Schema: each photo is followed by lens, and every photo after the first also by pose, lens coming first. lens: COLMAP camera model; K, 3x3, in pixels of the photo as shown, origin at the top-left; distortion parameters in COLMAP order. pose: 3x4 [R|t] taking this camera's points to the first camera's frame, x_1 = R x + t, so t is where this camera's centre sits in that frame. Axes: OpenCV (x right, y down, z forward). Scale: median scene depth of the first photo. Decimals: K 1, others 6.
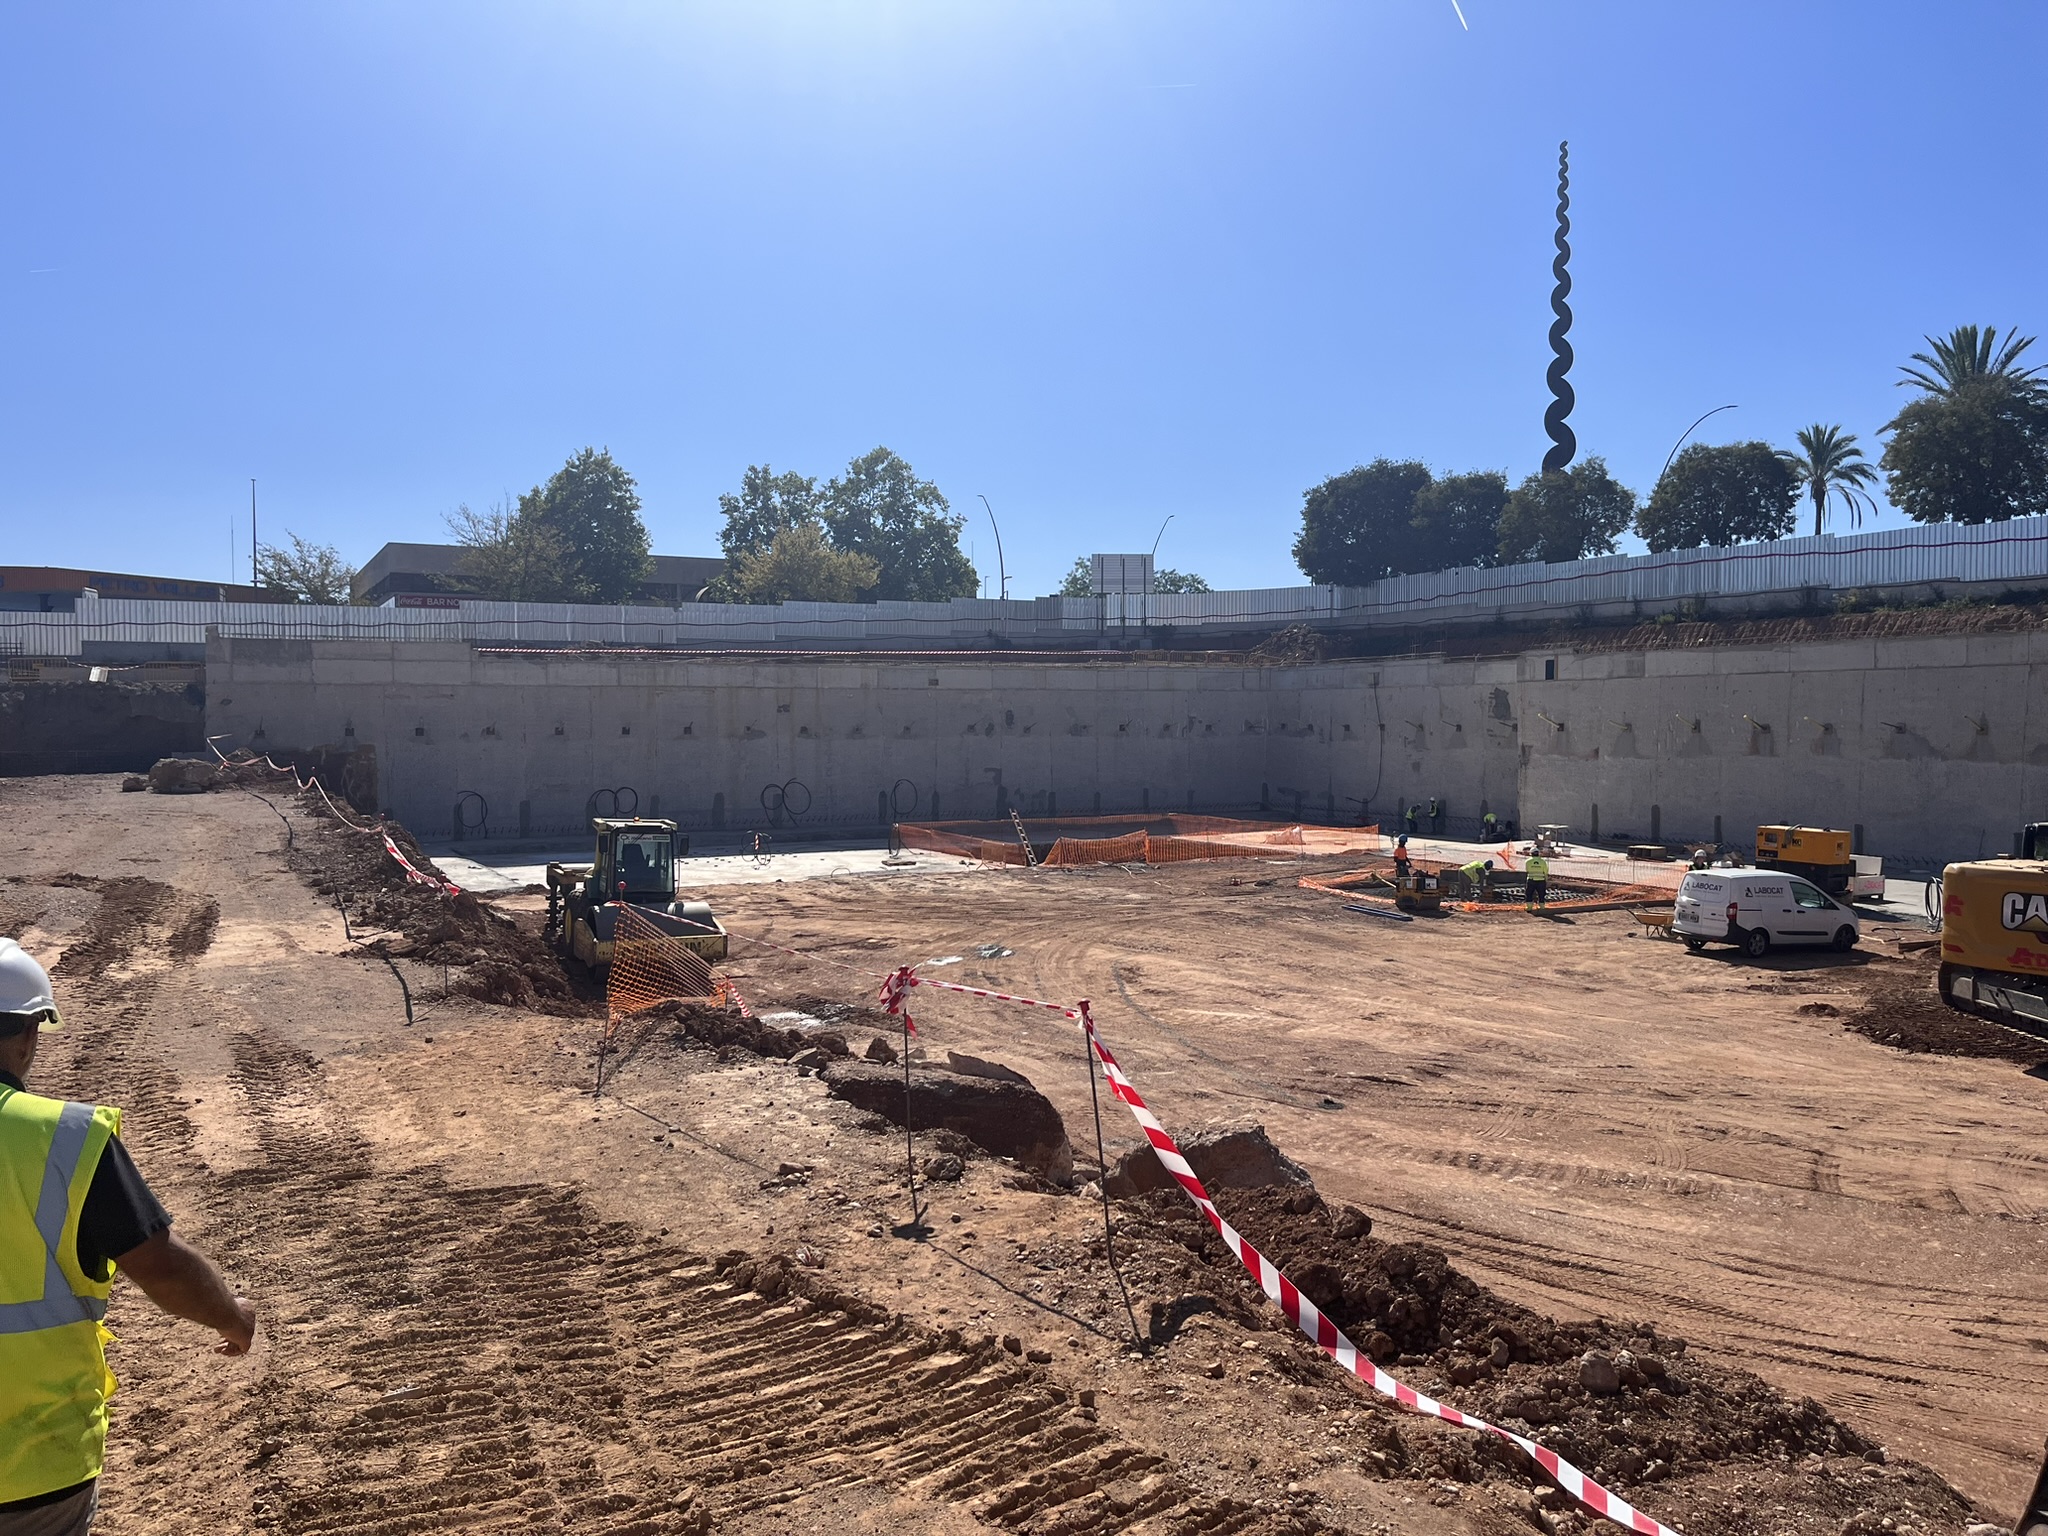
lens RADIAL K [[1547.6, 0, 1027.0], [0, 1547.6, 768.5], [0, 0, 1]] dist [0.035238, -0.020772]
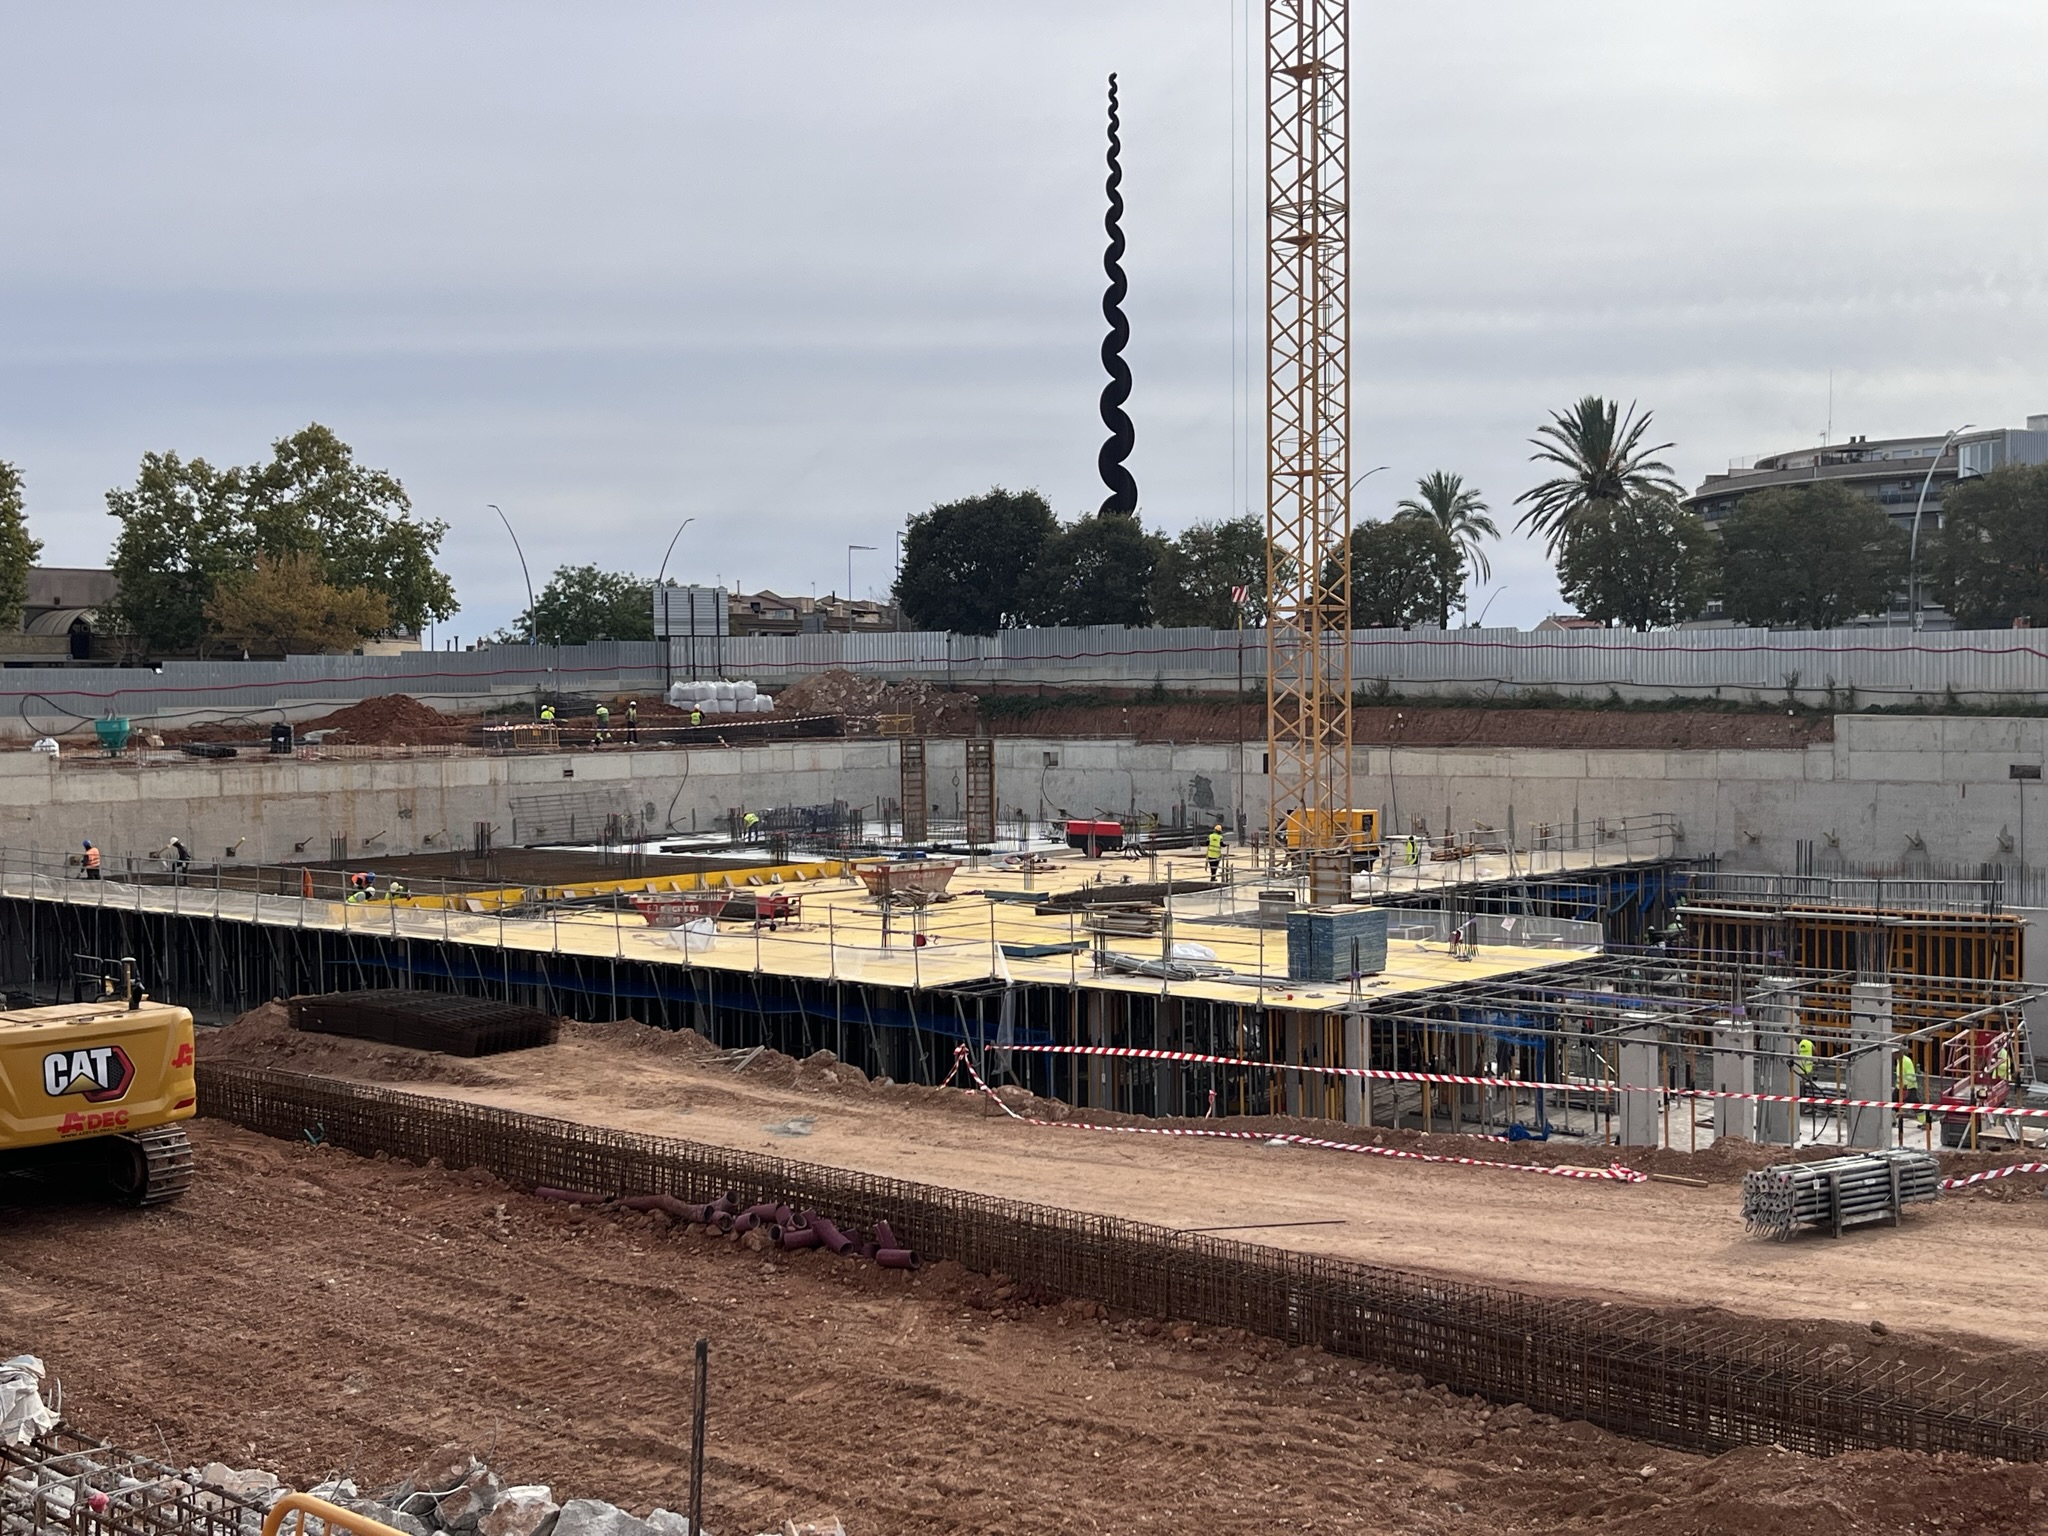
lens RADIAL K [[2311.0, 0, 1008.4], [0, 2311.0, 778.7], [0, 0, 1]] dist [0.051613, 0.000000]
pose [[0.932700, -0.020989, 0.360042, -0.233885], [0.019566, 0.999780, 0.007598, -0.047052], [-0.360122, -0.000042, 0.932905, -0.204334]]
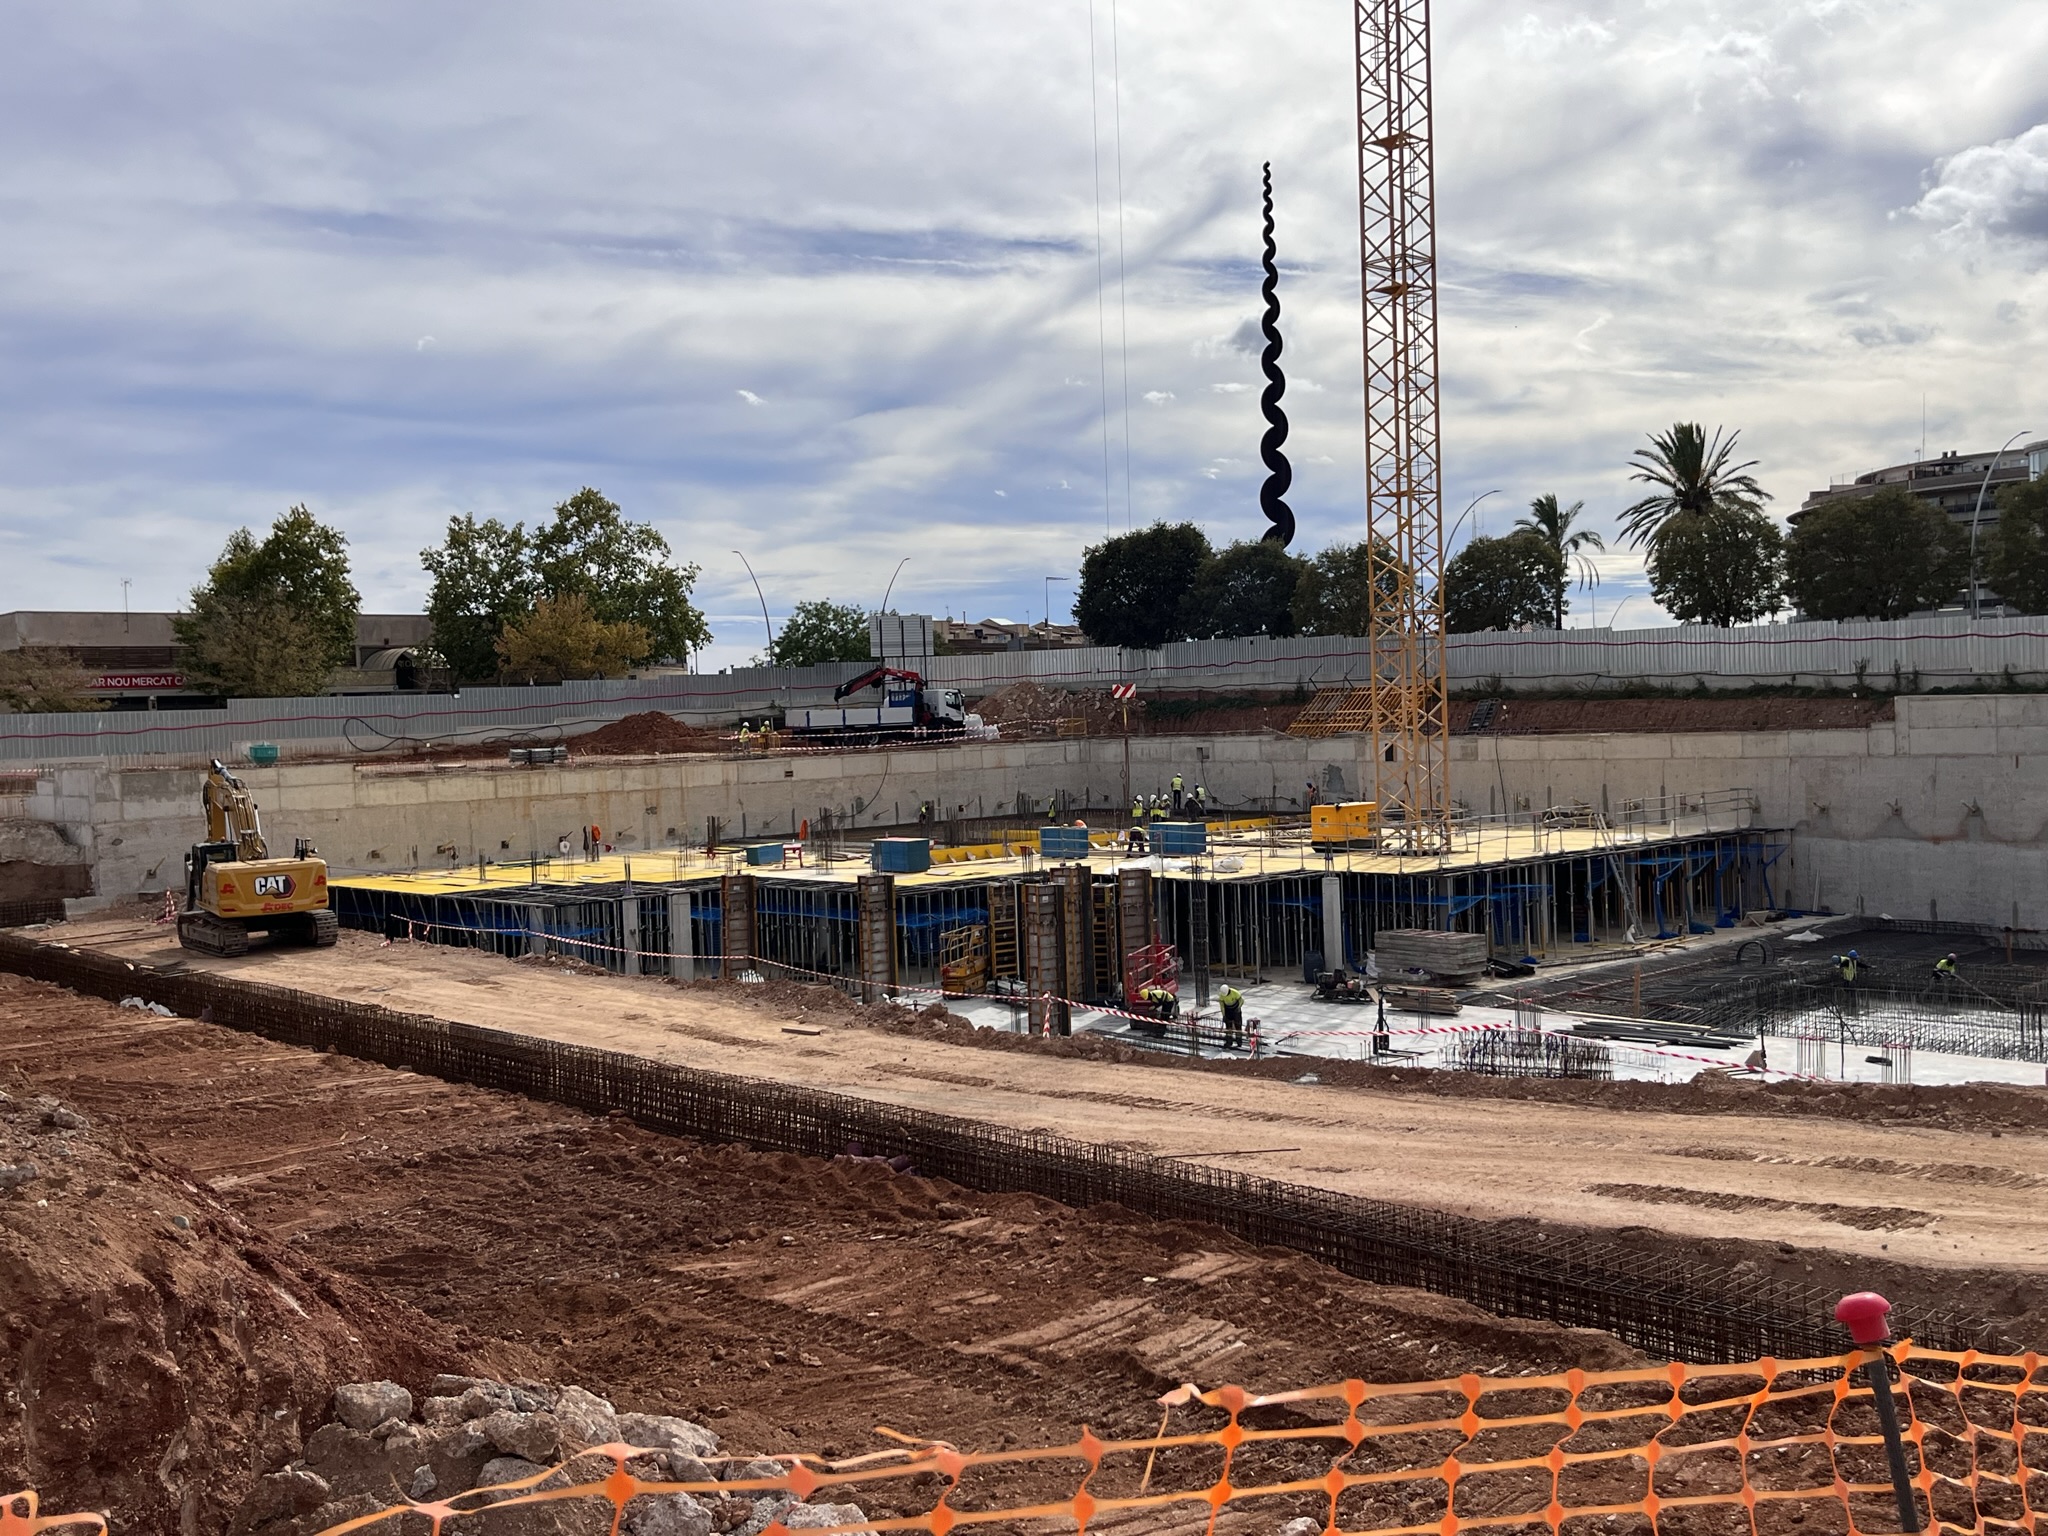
lens RADIAL K [[1968.0, 0, 1027.7], [0, 1968.0, 771.2], [0, 0, 1]] dist [0.046596, 0.000000]
pose [[0.962493, -0.039806, 0.268372, -0.202453], [0.041054, 0.999156, 0.000962, -0.042868], [-0.268183, 0.010092, 0.963315, -0.201230]]
